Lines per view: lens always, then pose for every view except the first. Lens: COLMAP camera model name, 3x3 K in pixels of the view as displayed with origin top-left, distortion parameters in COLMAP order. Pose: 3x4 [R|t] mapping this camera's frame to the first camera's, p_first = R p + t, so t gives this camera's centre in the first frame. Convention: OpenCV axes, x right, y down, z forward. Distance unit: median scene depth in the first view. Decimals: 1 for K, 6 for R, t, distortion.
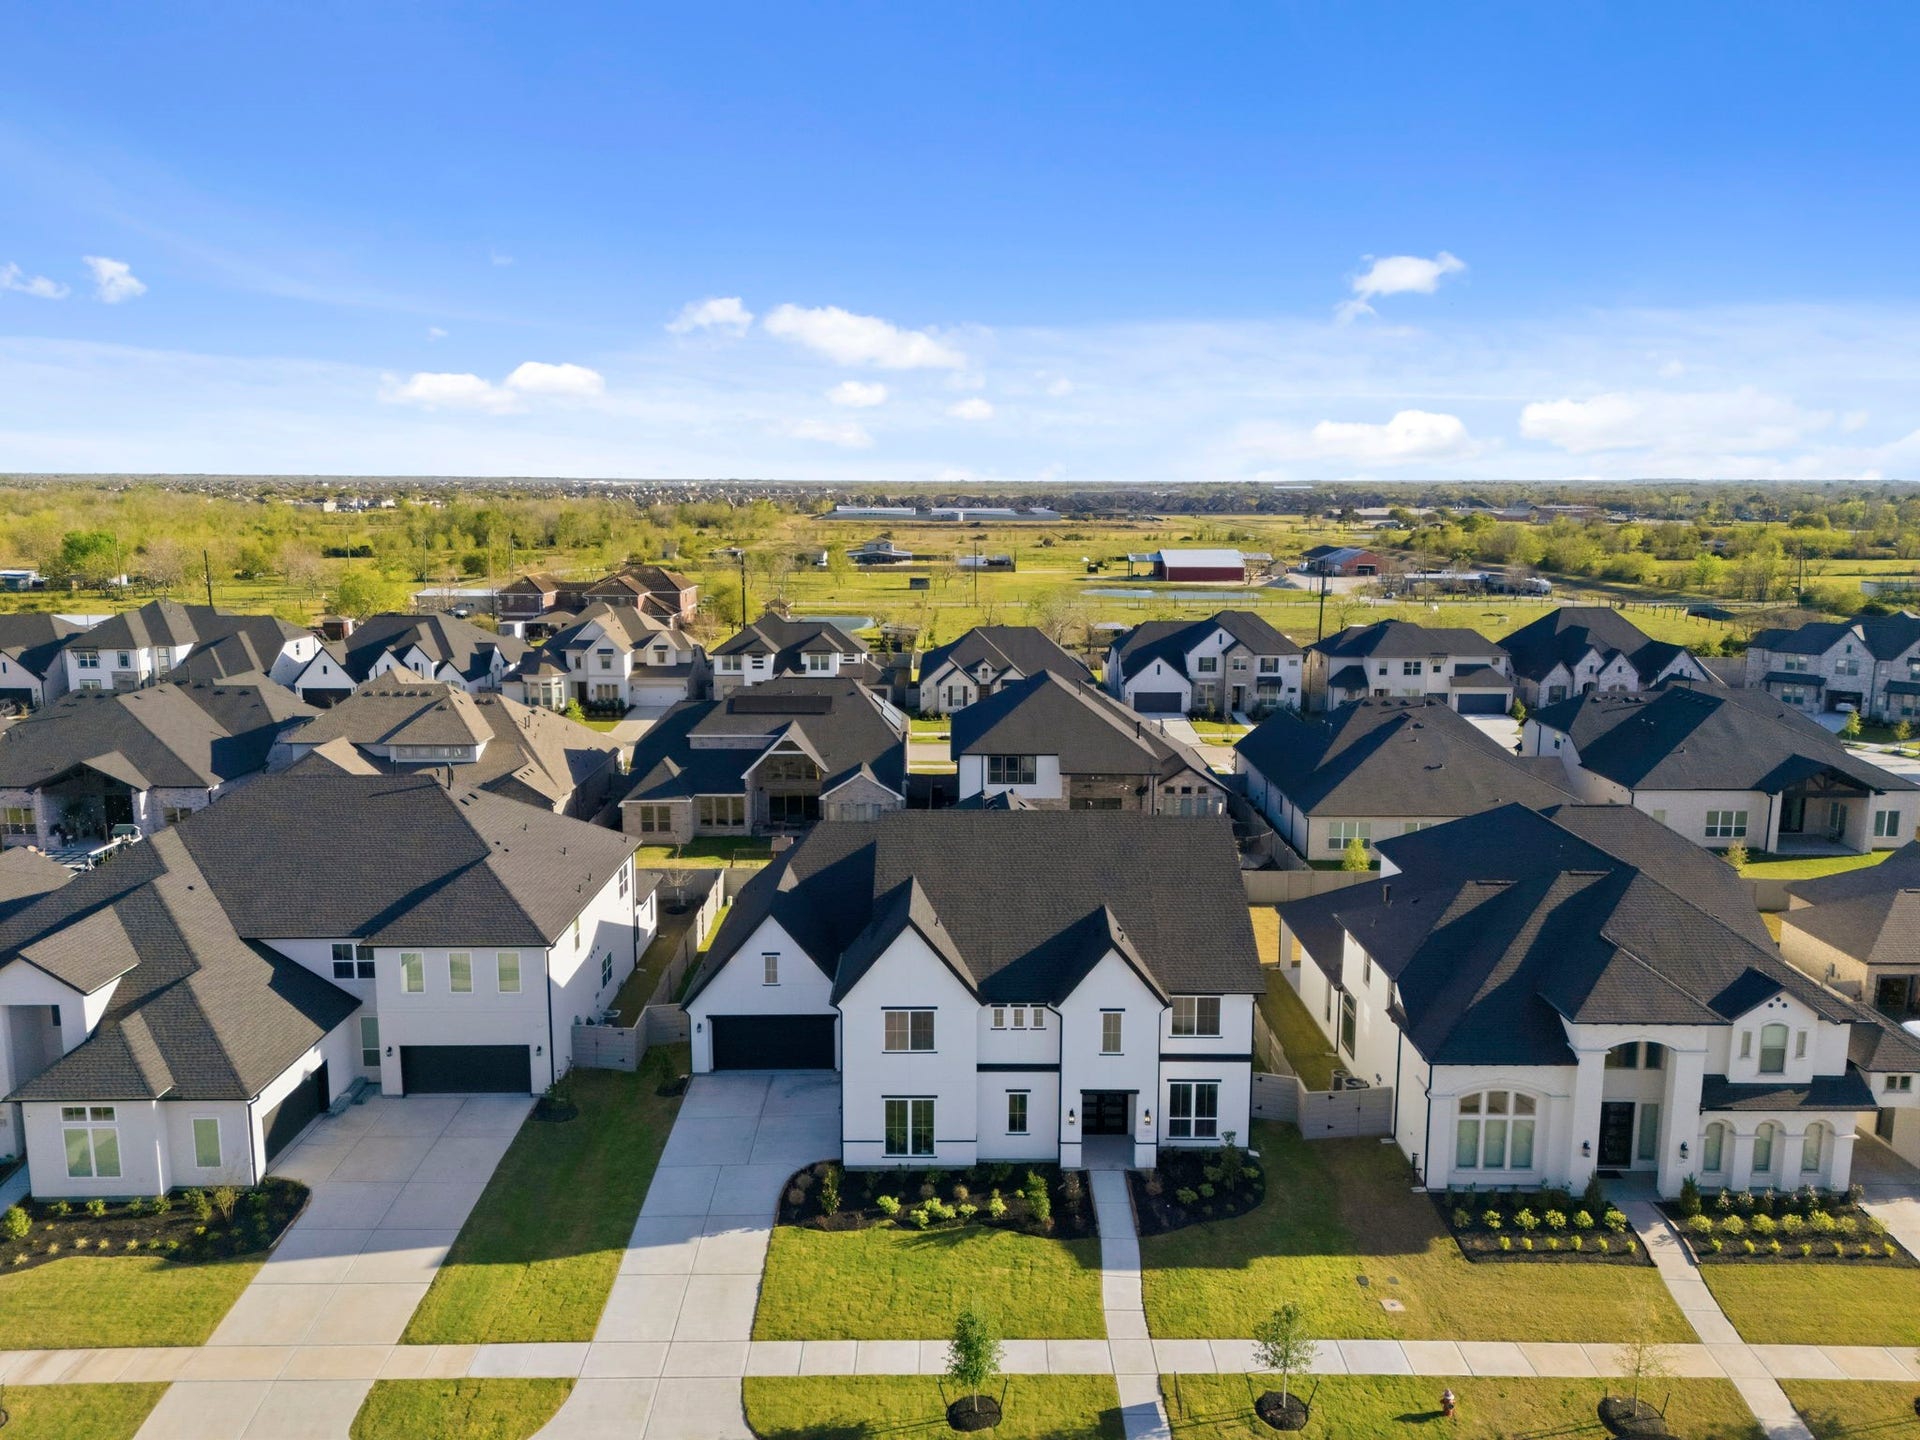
lens RADIAL K [[1416.9, 0, 960.0], [0, 1416.9, 720.0], [0, 0, 1]] dist [0.031225, -0.000590]
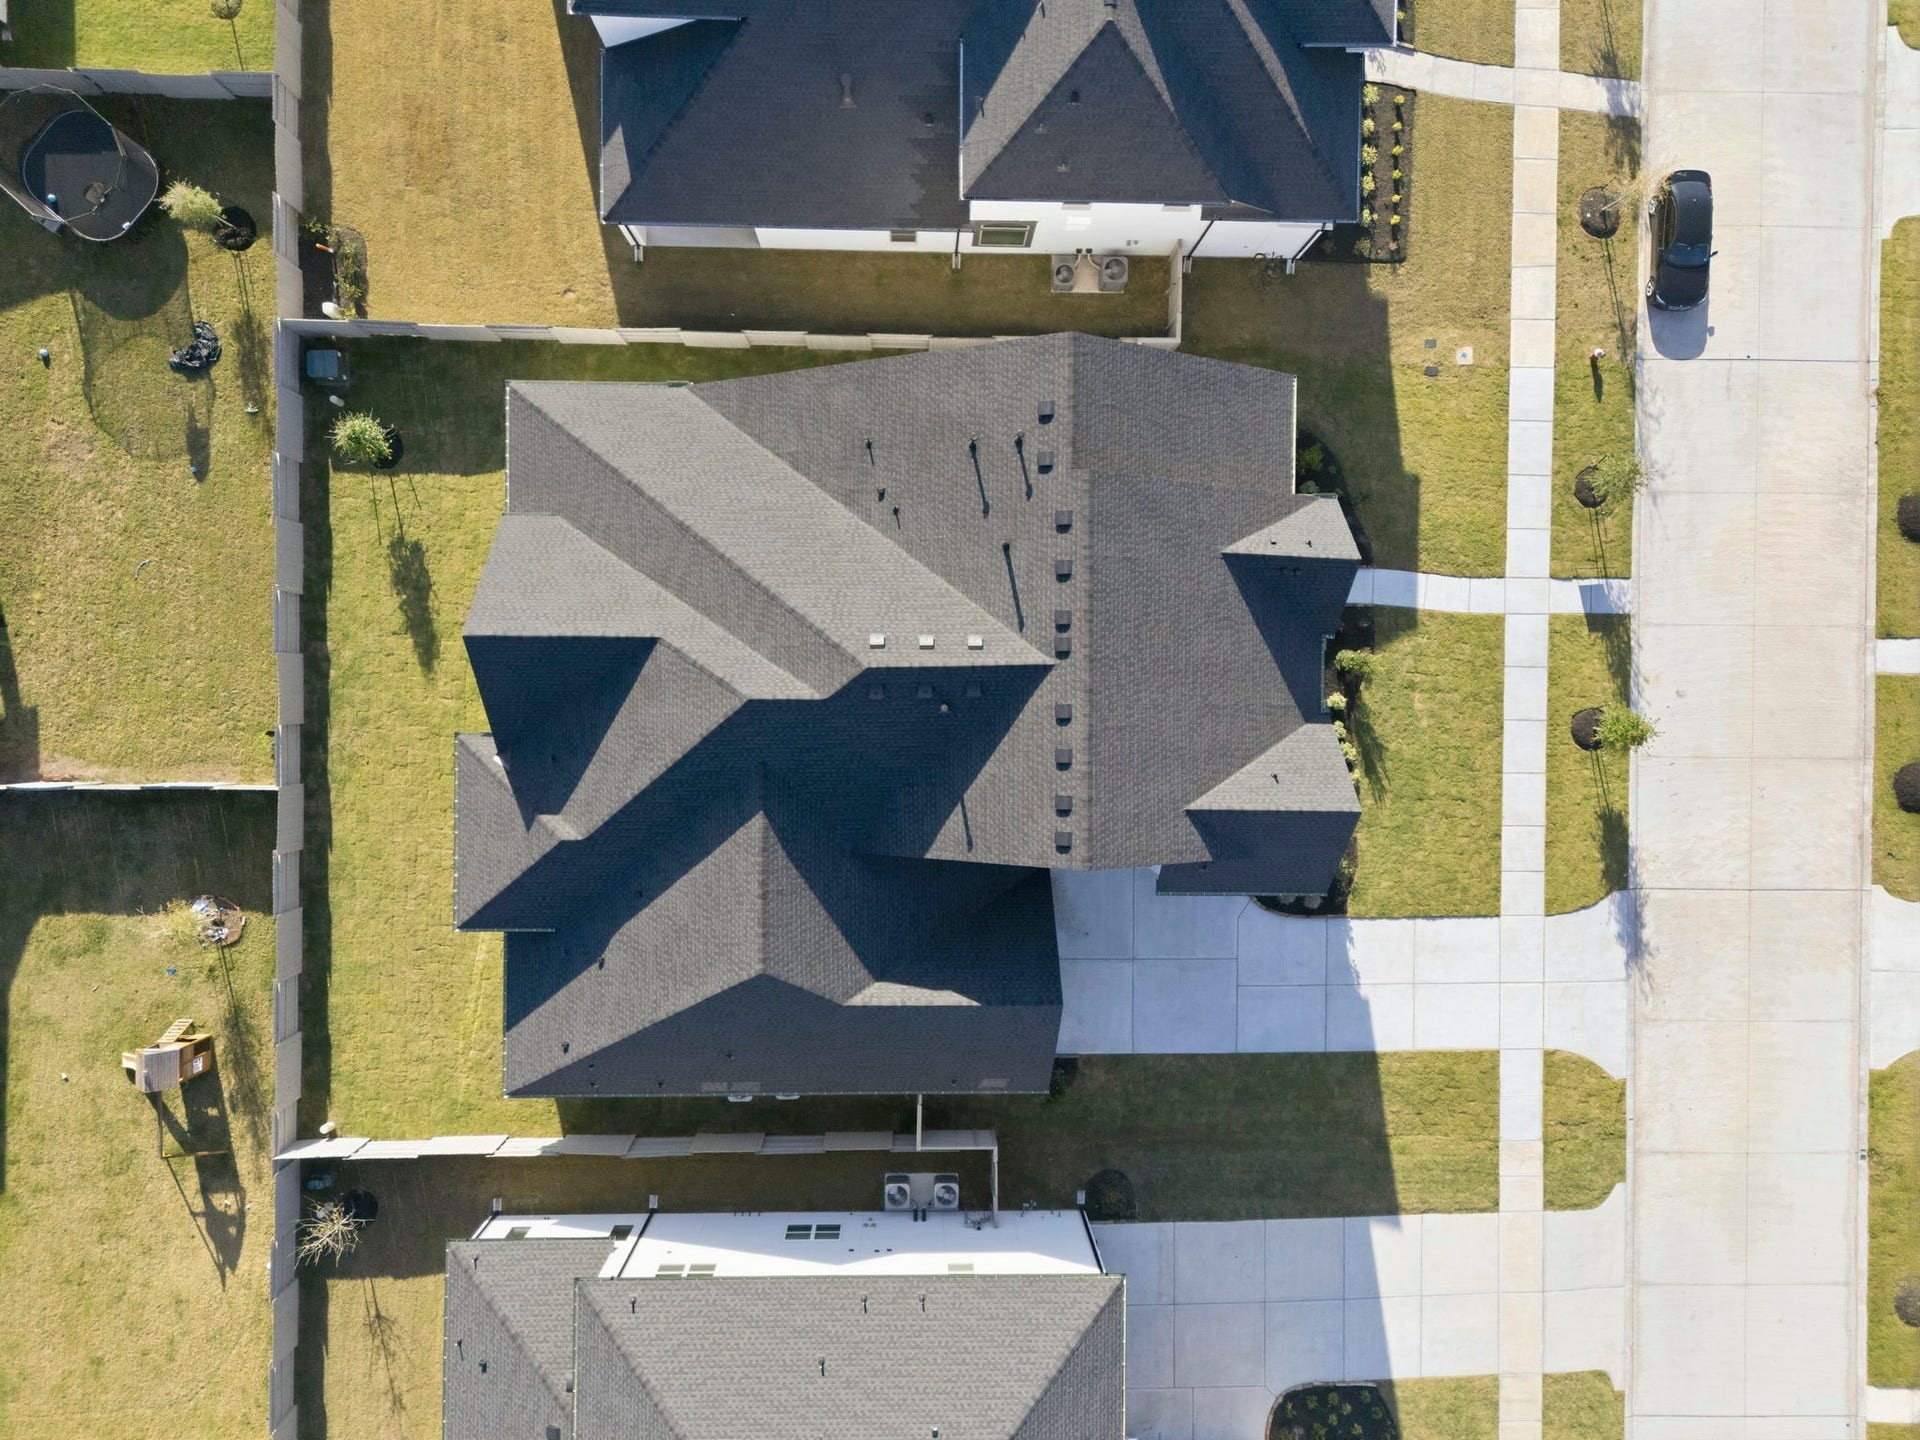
lens RADIAL K [[1416.9, 0, 960.0], [0, 1416.9, 720.0], [0, 0, 1]] dist [0.031225, -0.000590]
pose [[0.013936, -0.999772, -0.016157, 0.028121], [0.126924, -0.014259, 0.991810, -0.768657], [-0.991815, -0.015873, 0.126697, 1.260967]]
